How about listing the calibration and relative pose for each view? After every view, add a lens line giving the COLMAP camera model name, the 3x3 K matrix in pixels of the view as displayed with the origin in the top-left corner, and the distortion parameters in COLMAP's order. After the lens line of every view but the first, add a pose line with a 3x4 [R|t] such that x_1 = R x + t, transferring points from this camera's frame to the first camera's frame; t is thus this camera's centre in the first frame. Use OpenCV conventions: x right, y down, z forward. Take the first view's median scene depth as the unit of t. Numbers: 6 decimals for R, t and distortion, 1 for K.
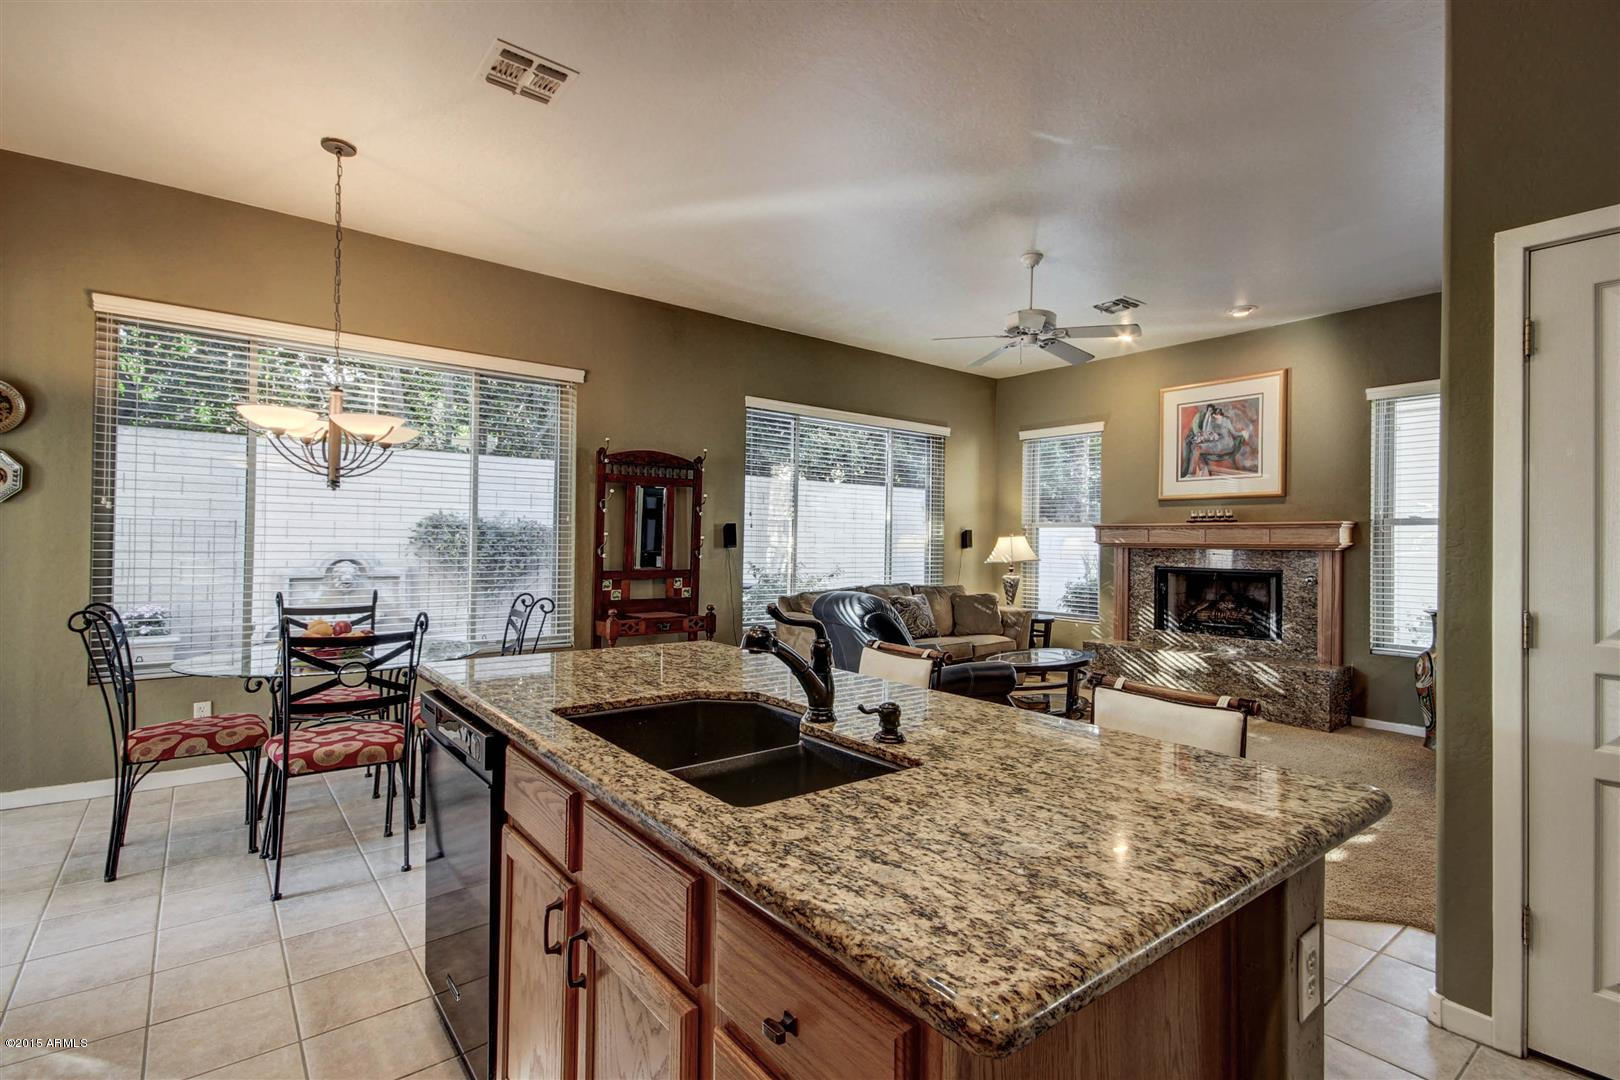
lens RADIAL K [[759.8, 0, 794.5], [0, 759.8, 538.7], [0, 0, 1]] dist [0.015636, -0.000055]
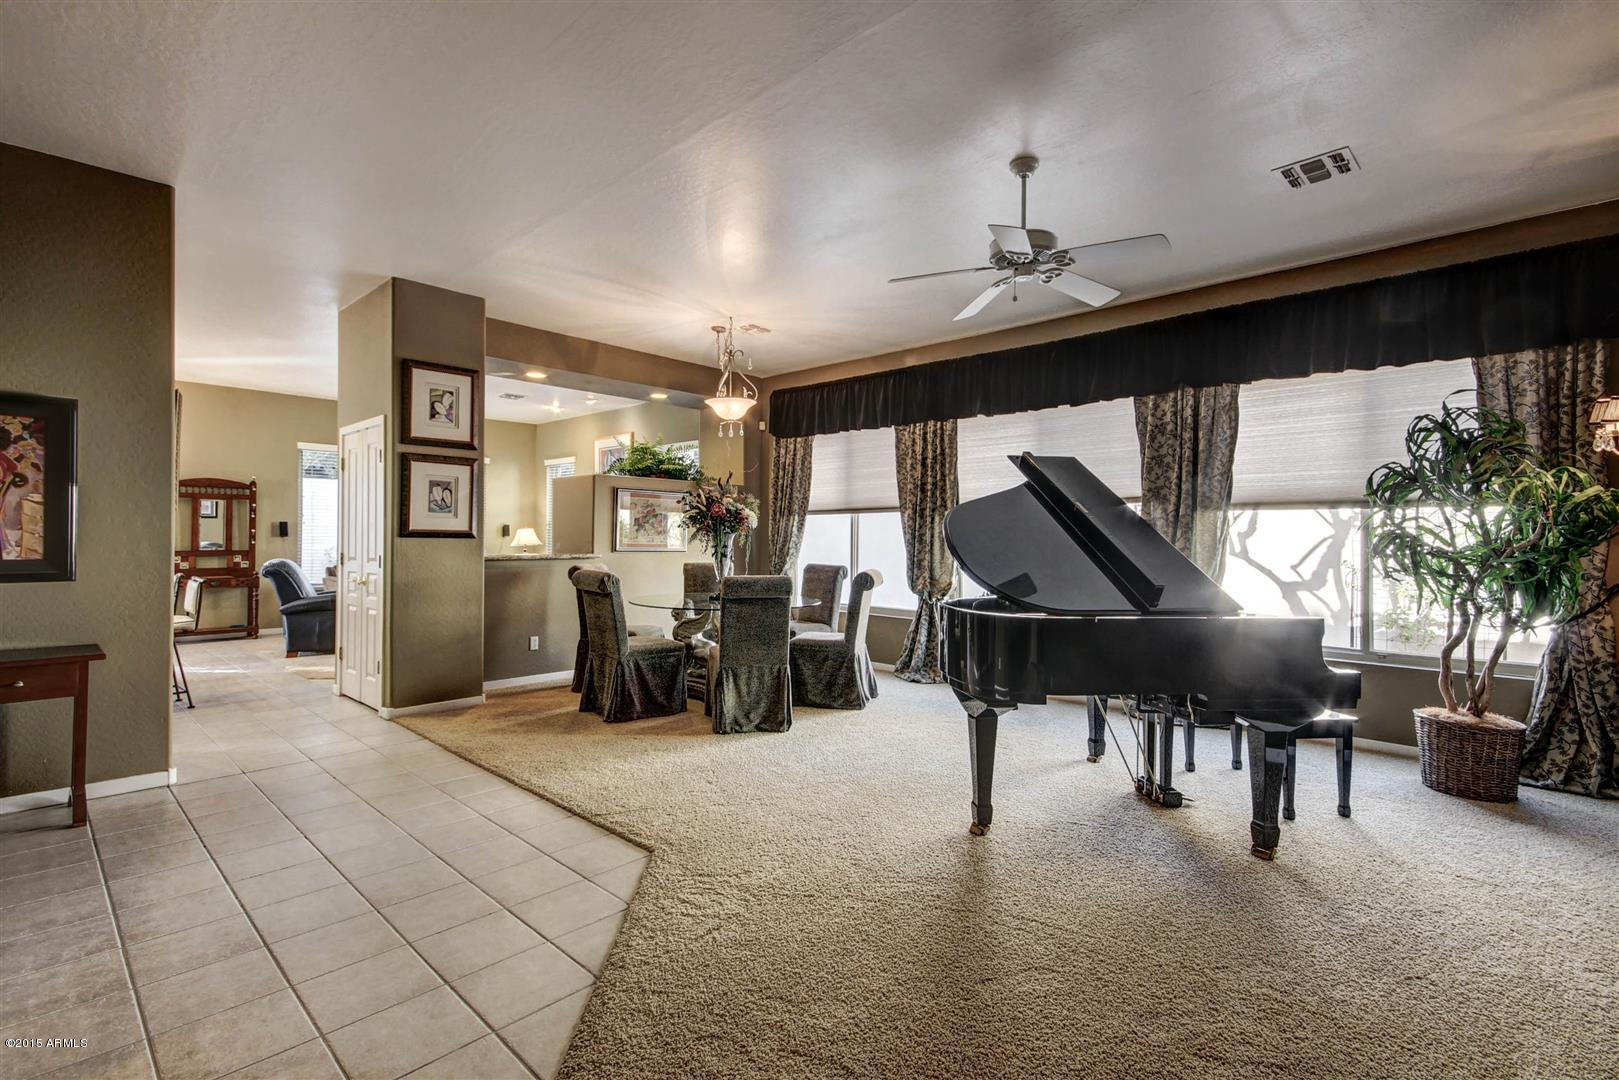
lens RADIAL K [[759.3, 0, 806.2], [0, 759.3, 540.2], [0, 0, 1]] dist [0.015636, -0.000055]
pose [[0.990350, -0.007308, 0.138400, 0.829259], [0.005778, 0.999918, 0.011456, 0.006936], [-0.138472, -0.010546, 0.990310, -0.799138]]
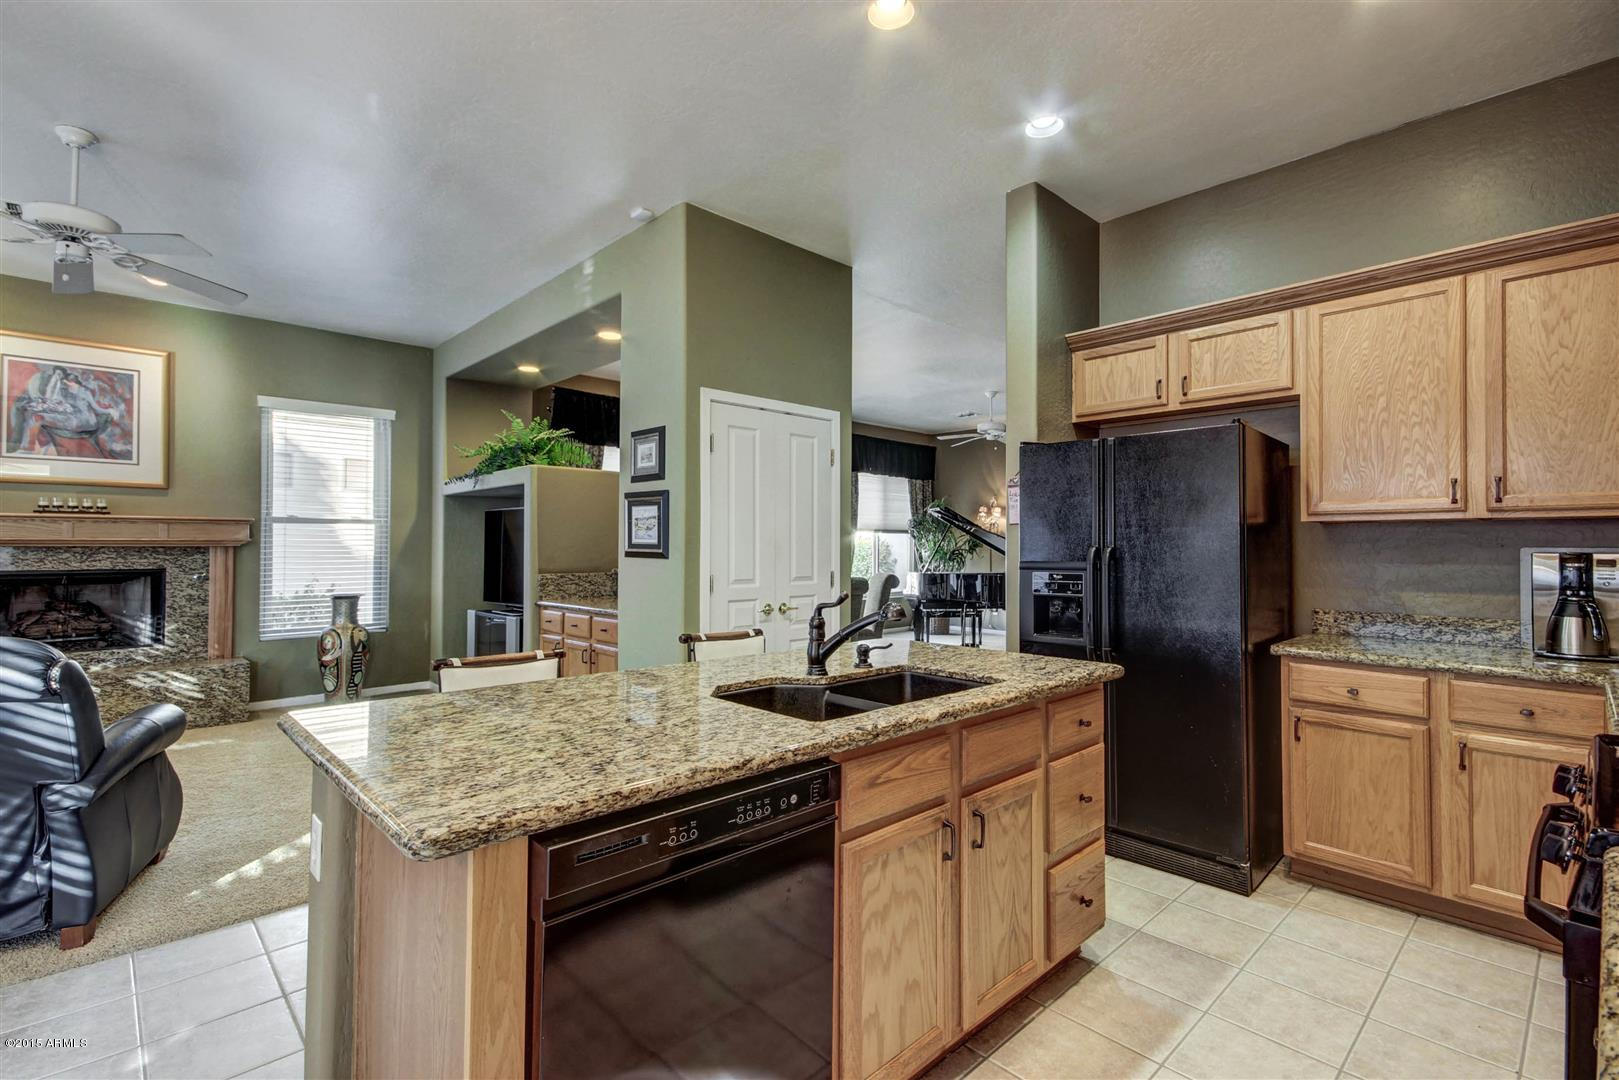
lens RADIAL K [[759.3, 0, 800.3], [0, 759.3, 537.2], [0, 0, 1]] dist [0.015636, -0.000055]
pose [[-0.088522, -0.002797, 0.996070, -0.372289], [-0.009034, 0.999957, 0.002005, -0.005348], [-0.996033, -0.008821, -0.088543, 0.325396]]
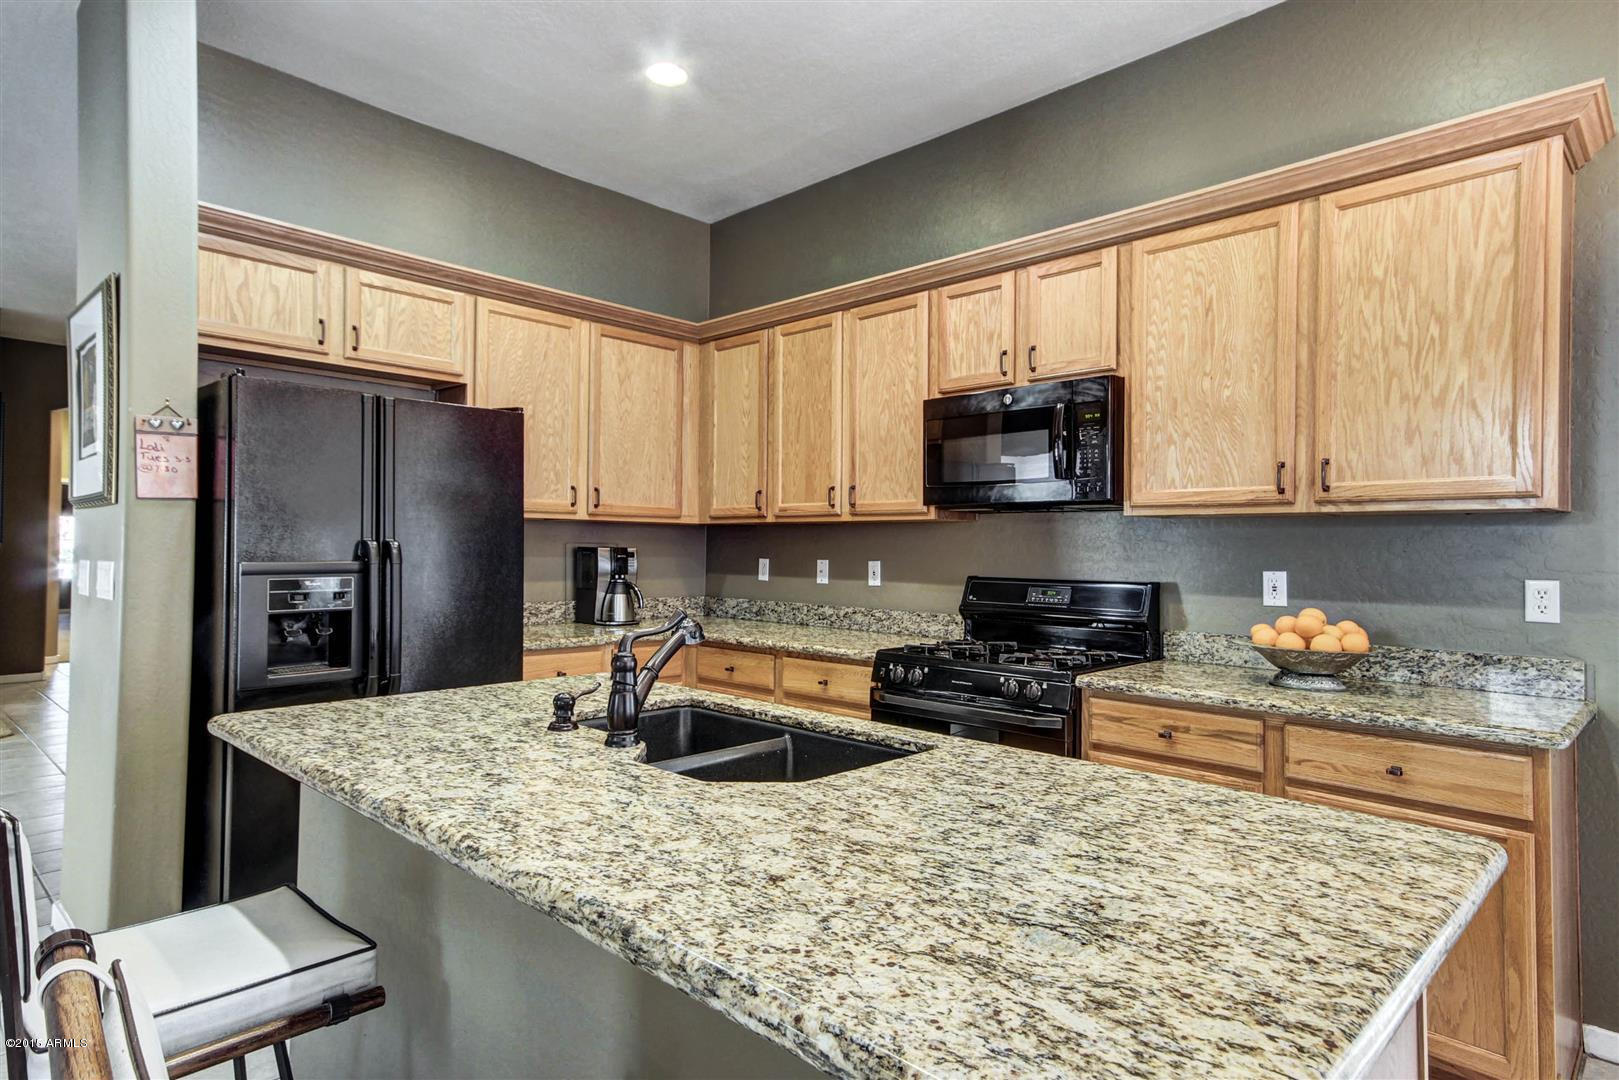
lens RADIAL K [[910.8, 0, 816.6], [0, 910.8, 537.2], [0, 0, 1]] dist [0.036729, 0.003630]
pose [[-0.988304, -0.026908, -0.150105, 0.002587], [-0.024411, 0.999532, -0.018454, 0.002269], [0.150531, -0.014574, -0.988498, 0.588787]]
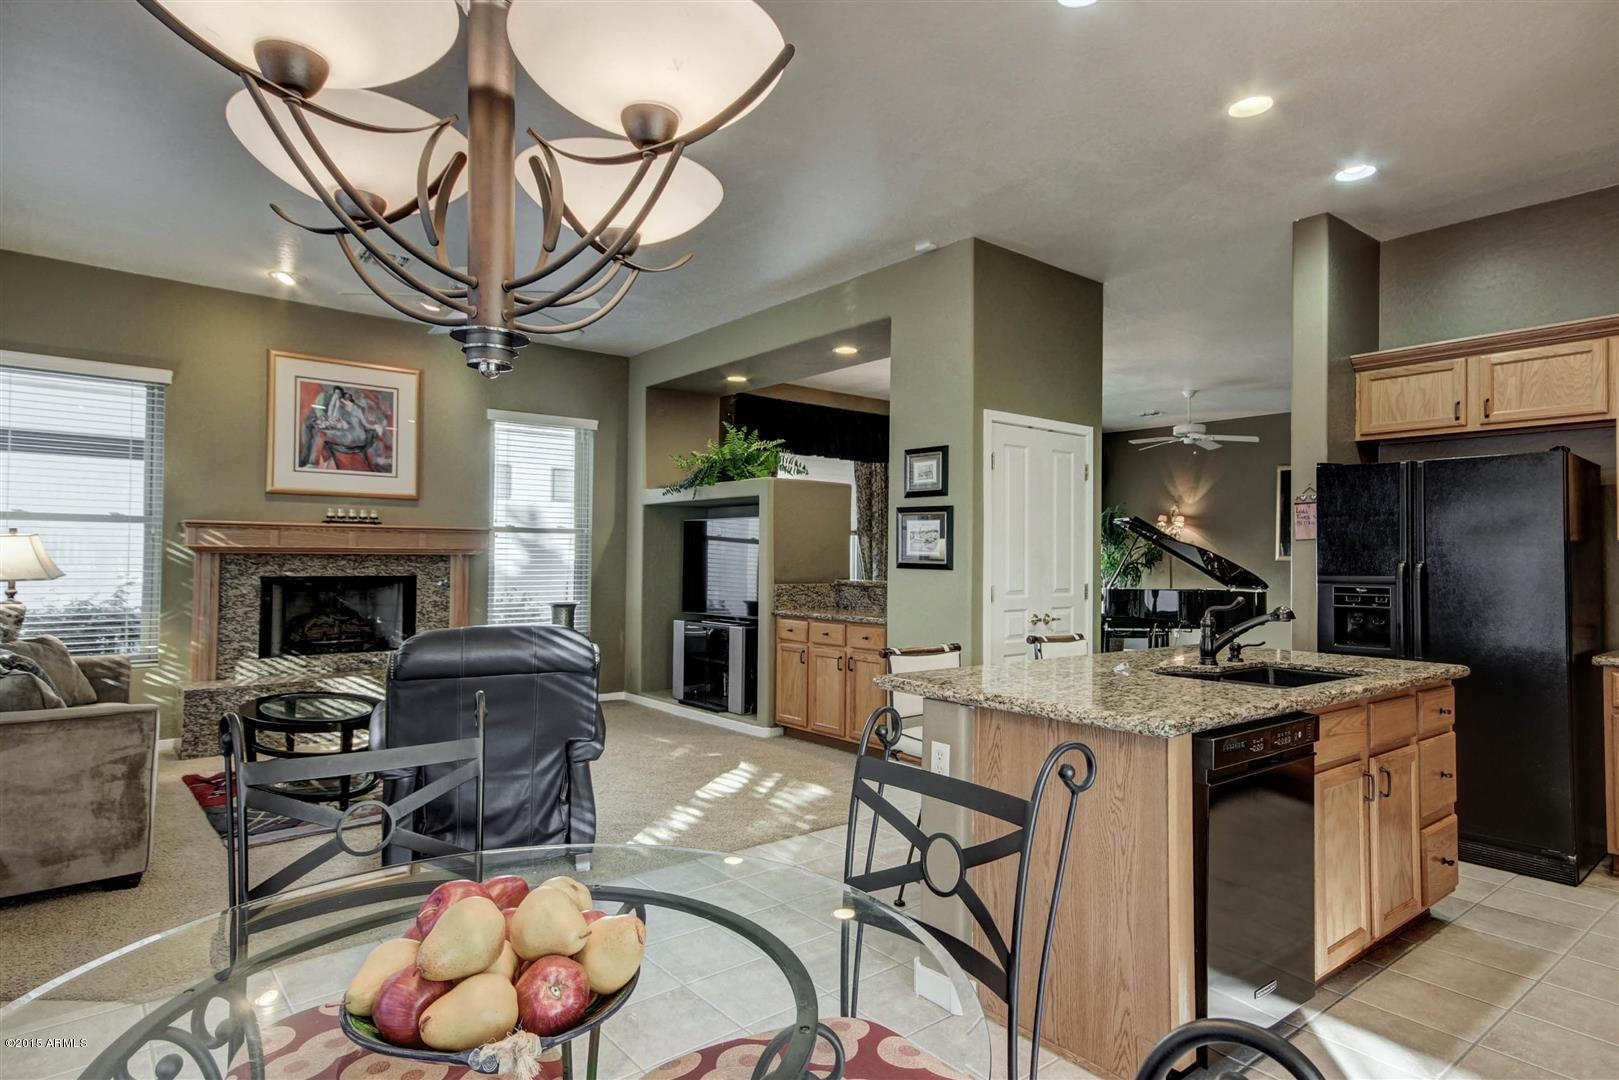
lens RADIAL K [[910.8, 0, 800.8], [0, 910.8, 537.7], [0, 0, 1]] dist [0.036729, 0.003630]
pose [[-0.012783, 0.006470, 0.999897, -0.556856], [-0.014848, 0.999868, -0.006659, -0.006606], [-0.999808, -0.014931, -0.012685, 0.544125]]
